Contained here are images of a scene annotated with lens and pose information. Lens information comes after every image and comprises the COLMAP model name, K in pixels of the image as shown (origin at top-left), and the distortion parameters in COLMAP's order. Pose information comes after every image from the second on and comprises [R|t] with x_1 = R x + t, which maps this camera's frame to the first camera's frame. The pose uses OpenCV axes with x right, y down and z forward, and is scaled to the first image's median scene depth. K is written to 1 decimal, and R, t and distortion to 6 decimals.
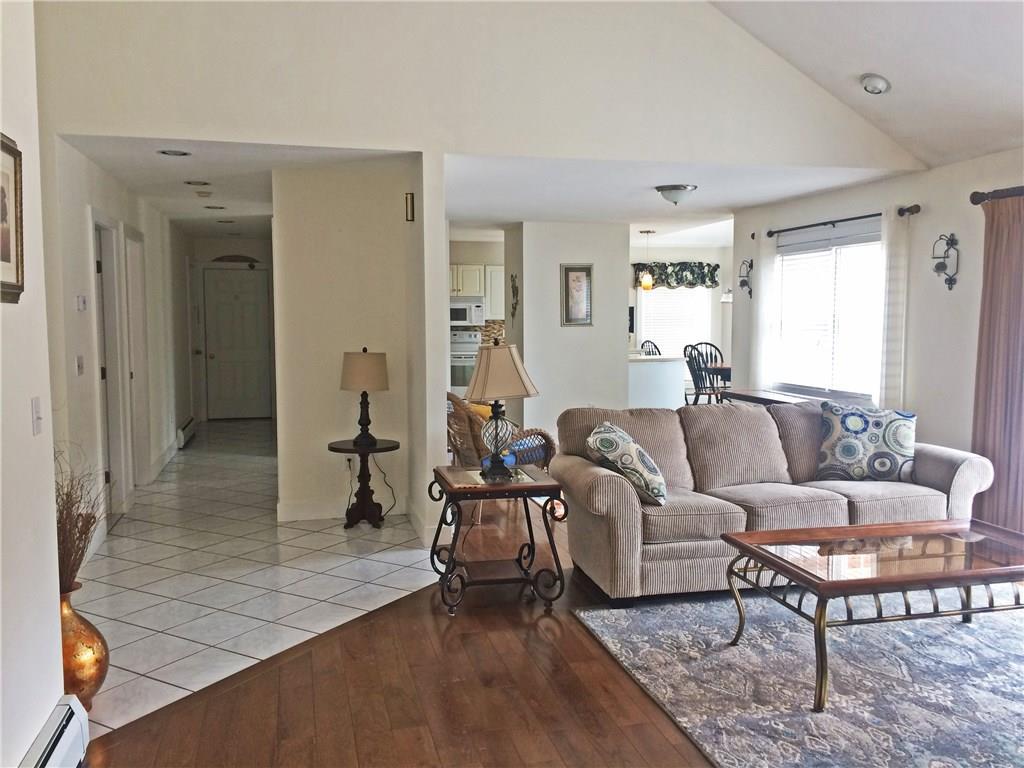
lens RADIAL K [[871.8, 0, 512.6], [0, 871.8, 365.0], [0, 0, 1]] dist [0.043470, -0.001418]
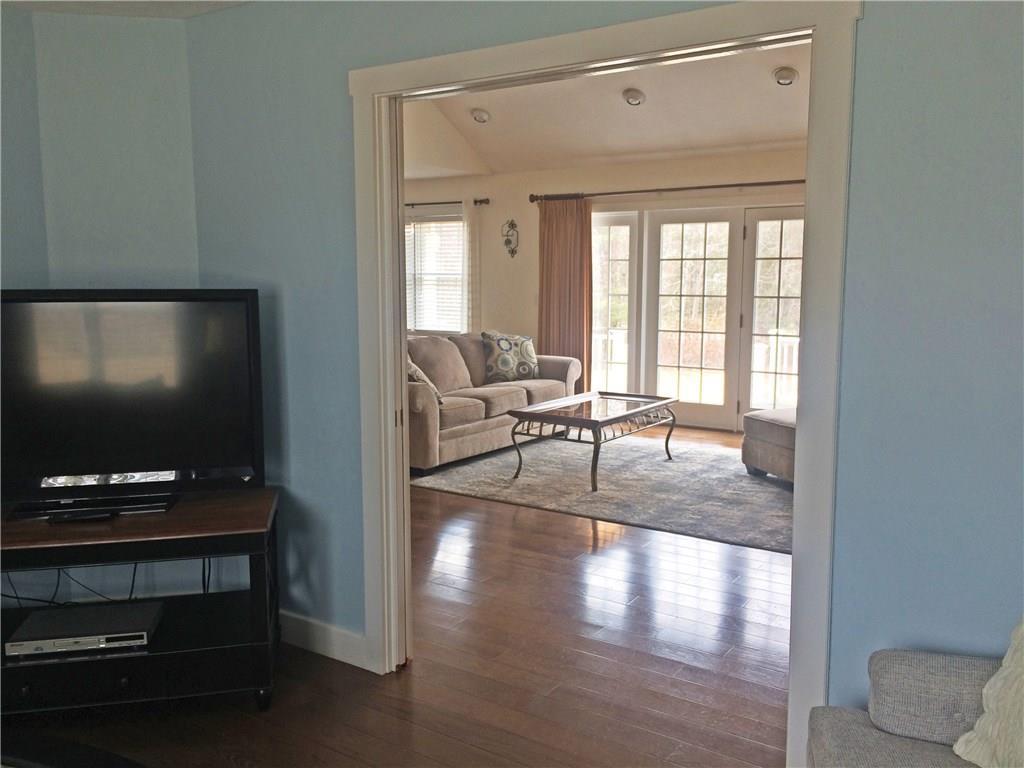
lens RADIAL K [[870.4, 0, 512.0], [0, 870.4, 384.0], [0, 0, 1]] dist [0.003690, -0.005203]
pose [[0.745004, -0.081540, 0.662058, -0.628369], [0.037299, 0.996040, 0.080703, 0.012736], [-0.666017, -0.035430, 0.745095, -0.145731]]
